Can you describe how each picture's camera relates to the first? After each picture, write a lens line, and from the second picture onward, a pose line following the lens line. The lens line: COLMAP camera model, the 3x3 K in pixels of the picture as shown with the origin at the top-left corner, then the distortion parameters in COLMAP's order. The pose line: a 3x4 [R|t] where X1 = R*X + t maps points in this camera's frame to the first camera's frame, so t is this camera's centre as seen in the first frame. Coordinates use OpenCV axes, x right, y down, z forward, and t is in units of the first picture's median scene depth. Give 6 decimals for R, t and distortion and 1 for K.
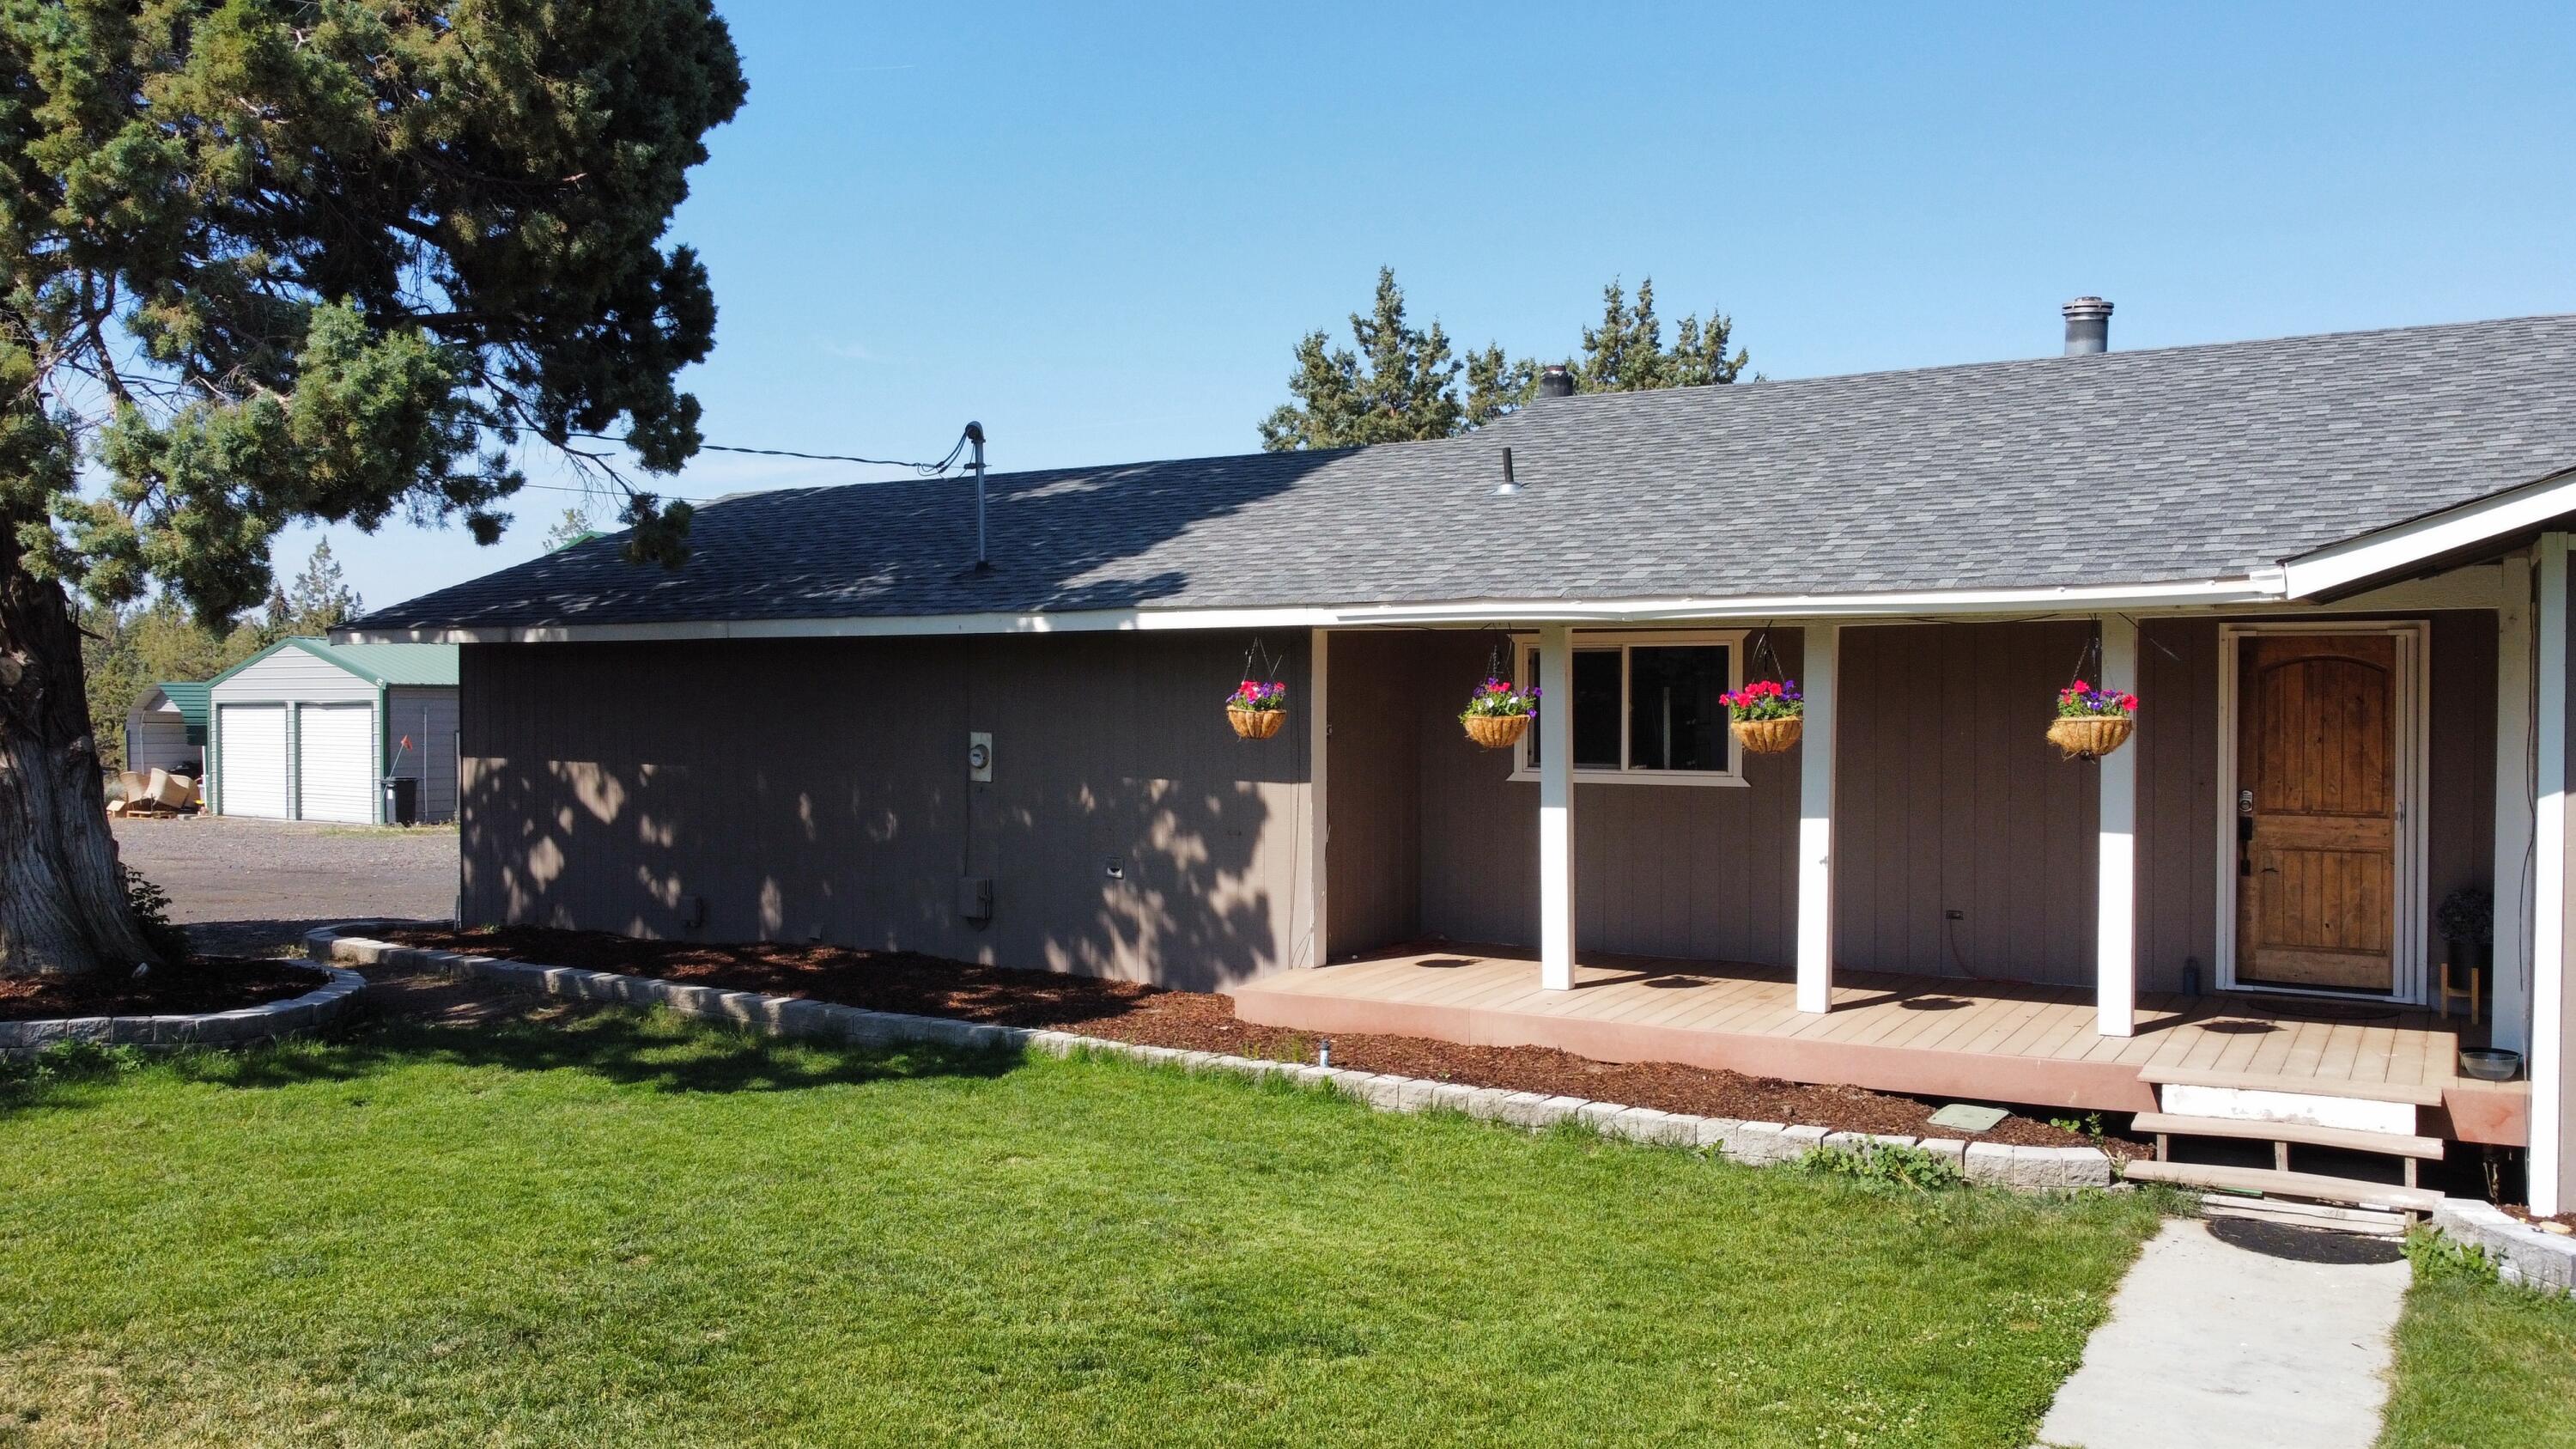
lens RADIAL K [[1900.2, 0, 1288.0], [0, 1900.2, 724.5], [0, 0, 1]] dist [0.000786, -0.008357]
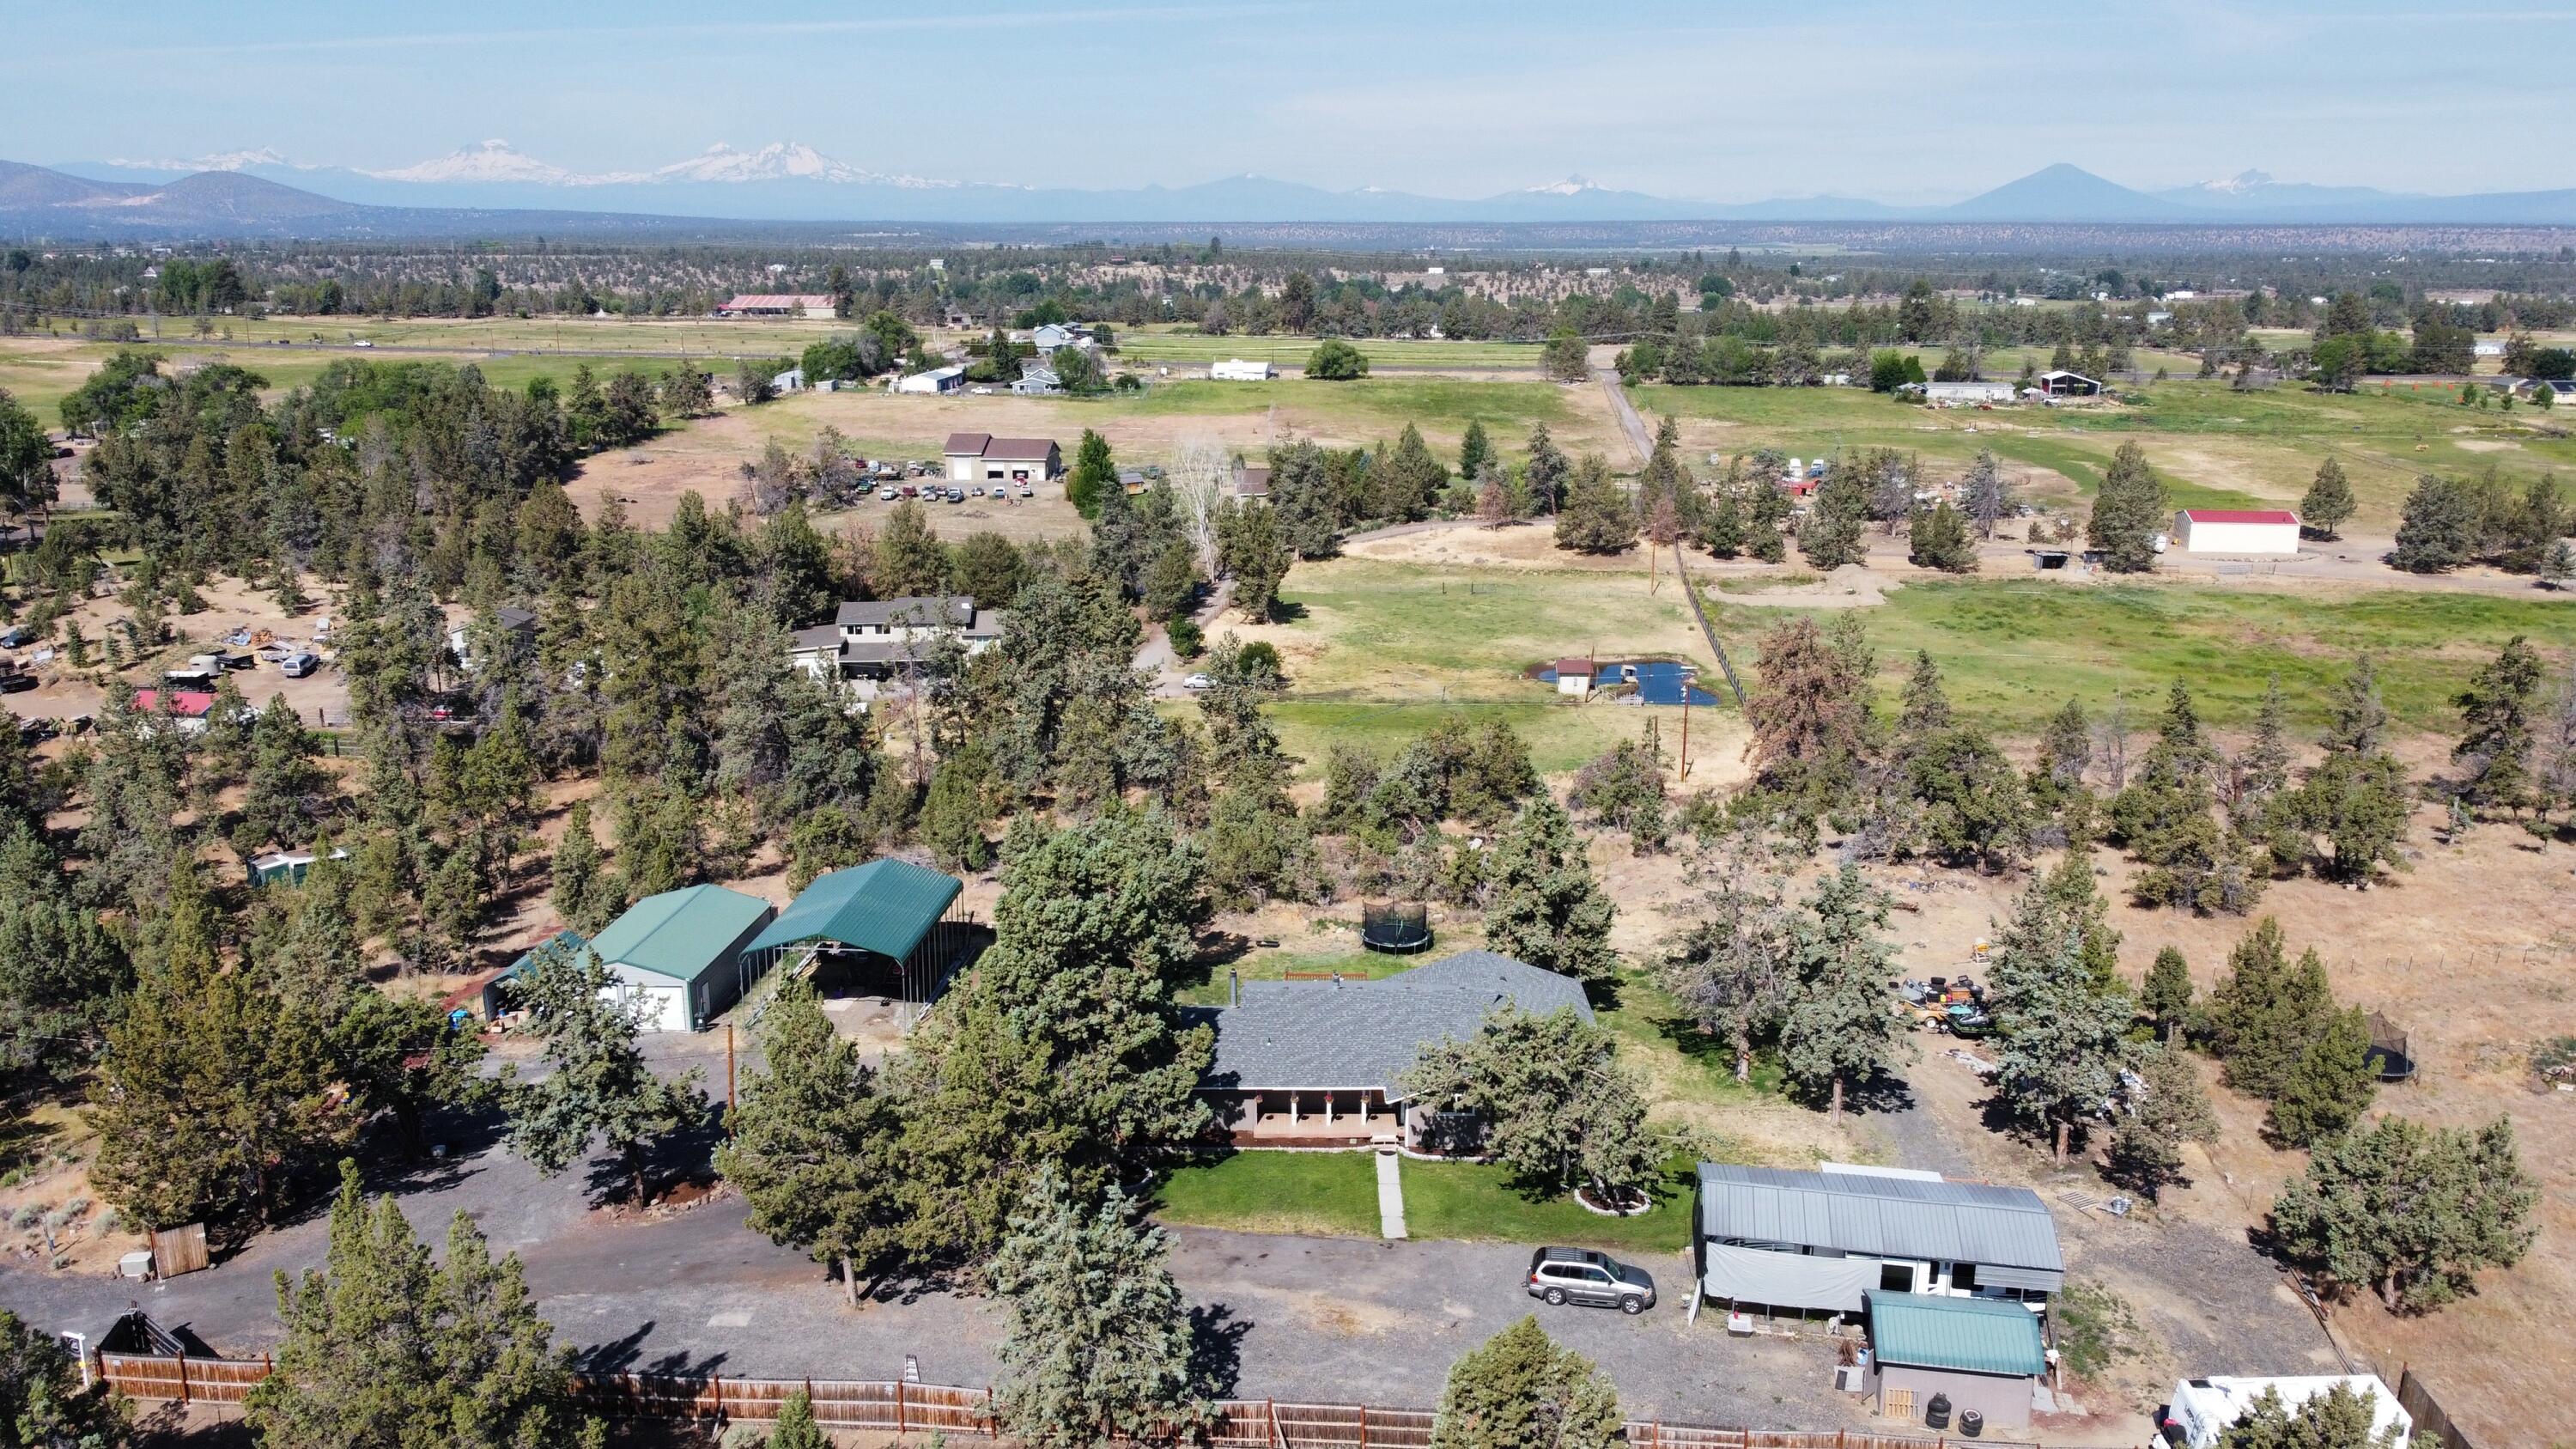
lens RADIAL K [[1870.6, 0, 1288.0], [0, 1870.6, 724.5], [0, 0, 1]] dist [-0.028812, -0.002034]
pose [[0.851366, -0.123306, 0.509875, -3.816000], [0.011966, 0.976293, 0.216122, -3.323224], [-0.524436, -0.177898, 0.832658, -5.361378]]
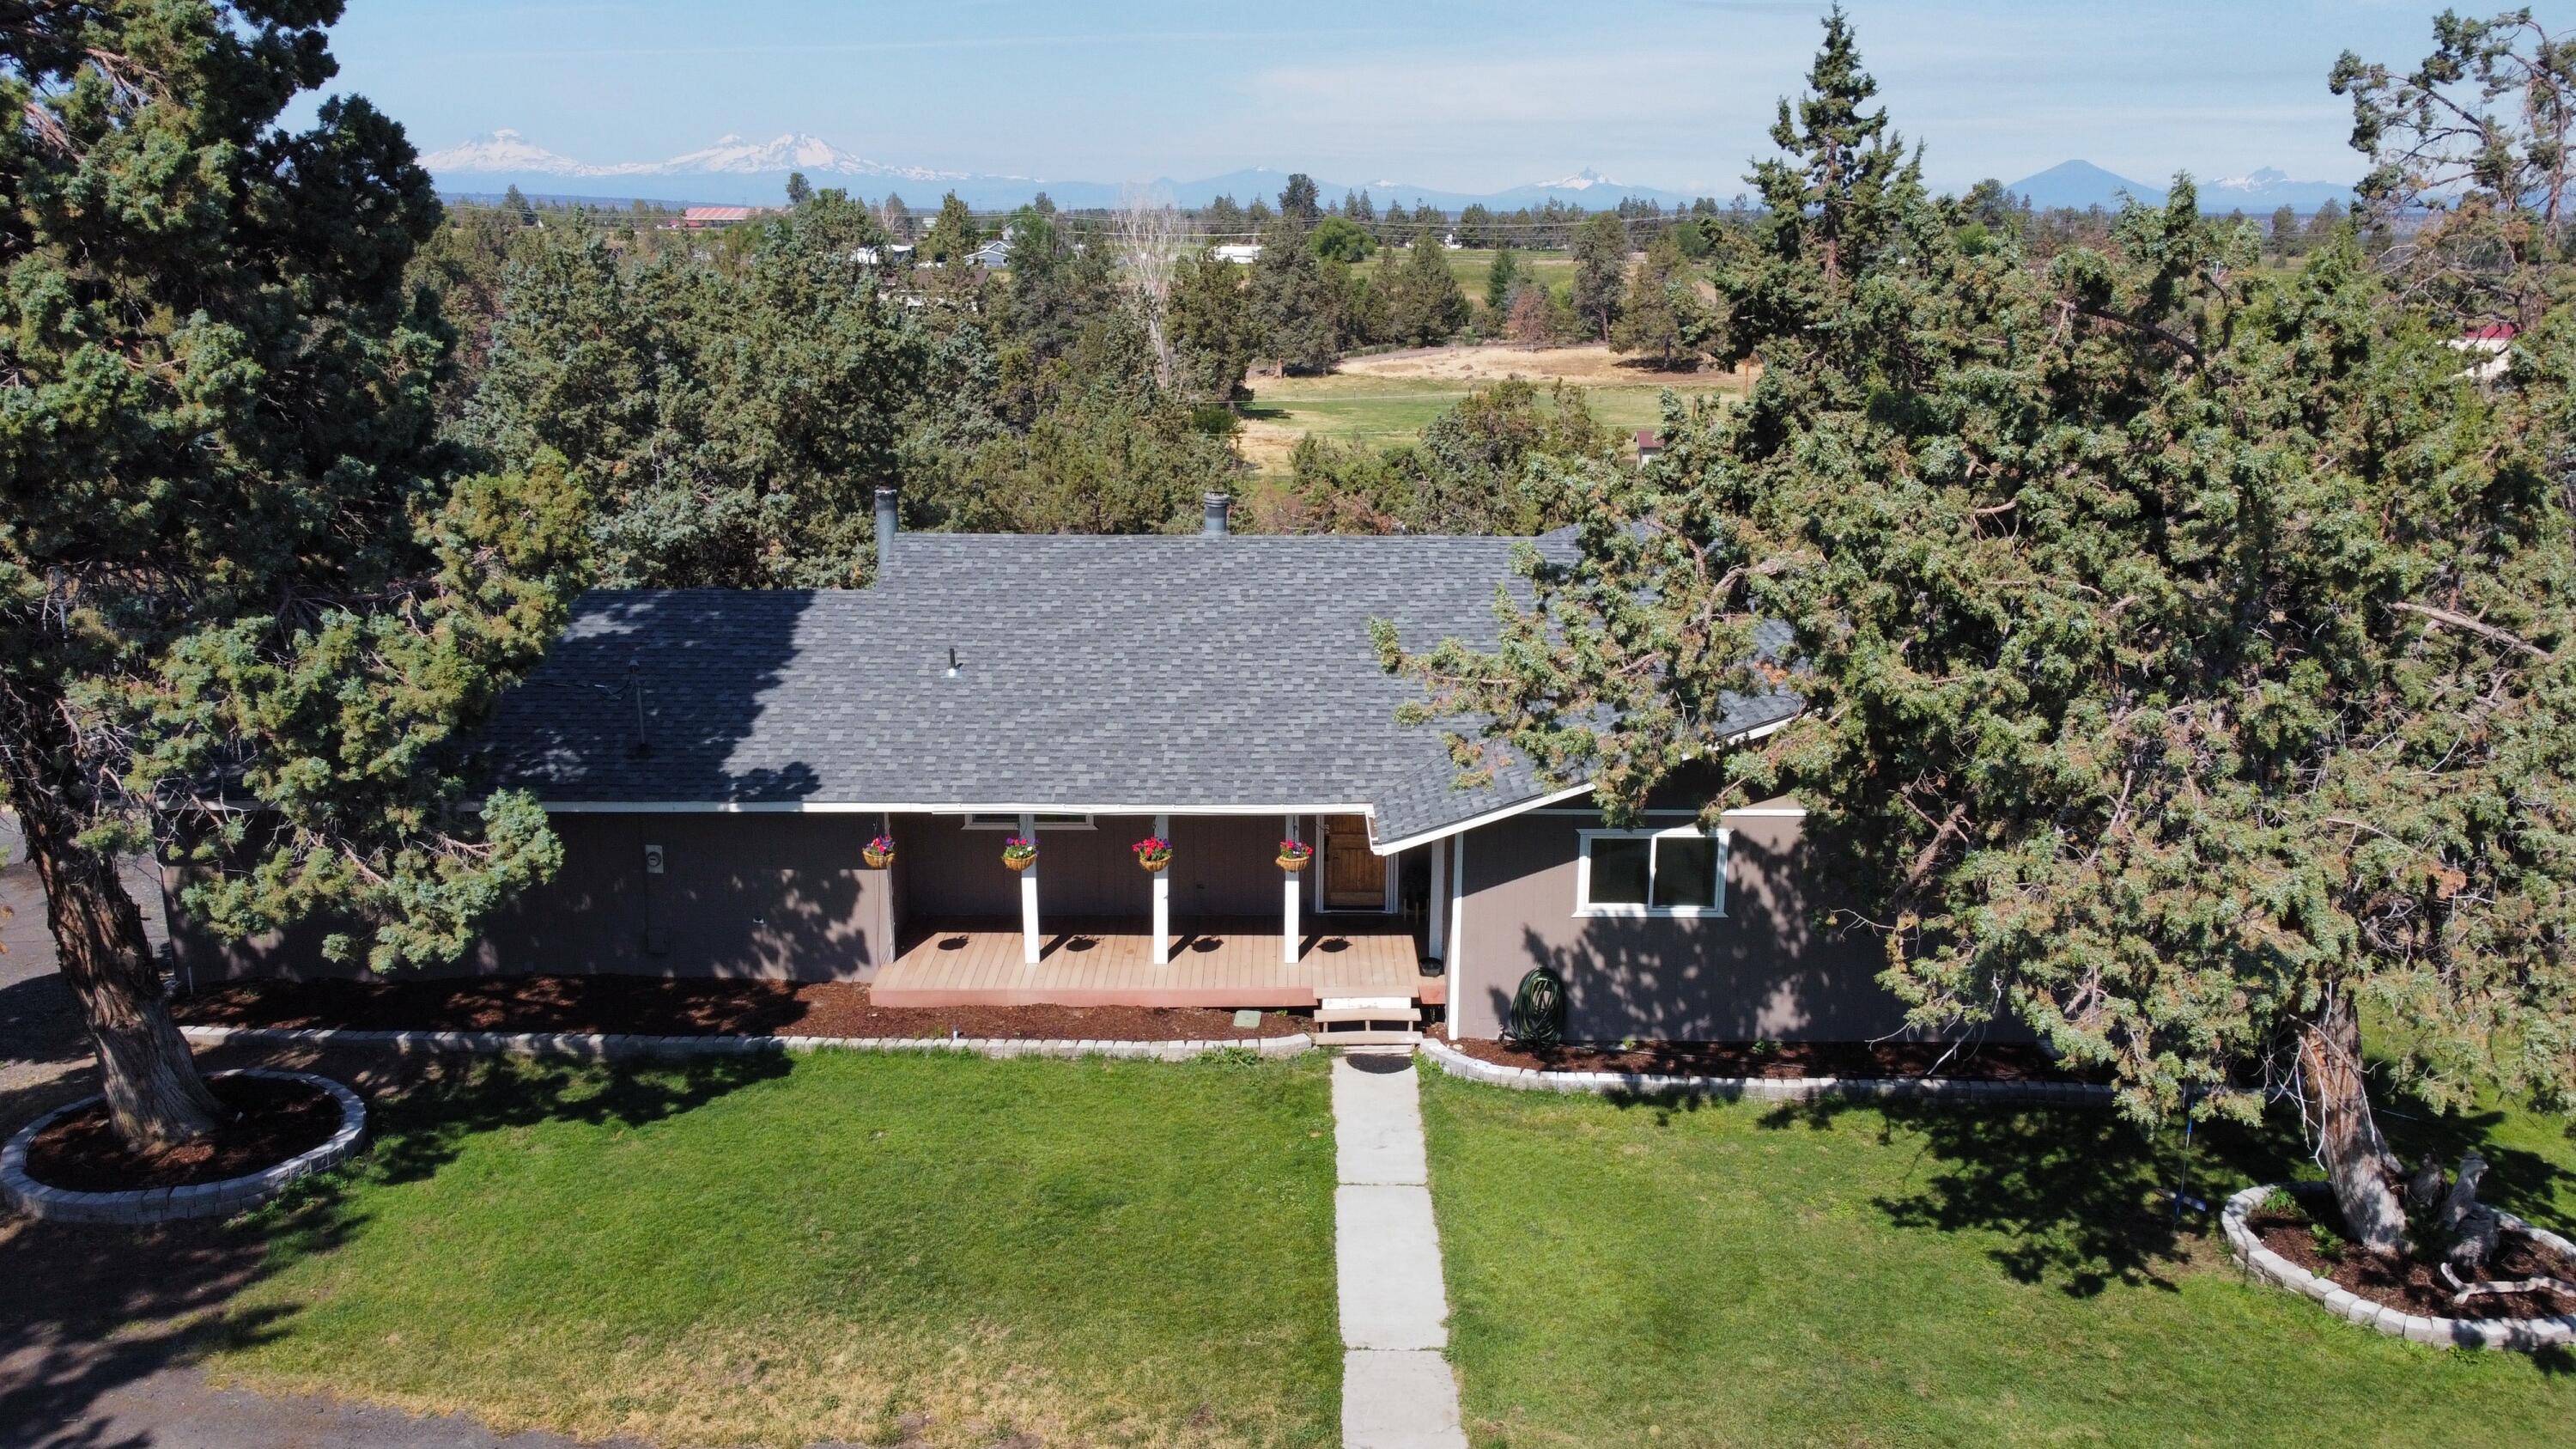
lens RADIAL K [[1870.6, 0, 1288.0], [0, 1870.6, 724.5], [0, 0, 1]] dist [-0.028812, -0.002034]
pose [[0.854215, -0.120108, 0.505857, -0.654474], [0.007825, 0.975811, 0.218477, -0.589337], [-0.519861, -0.182668, 0.834492, -0.805905]]
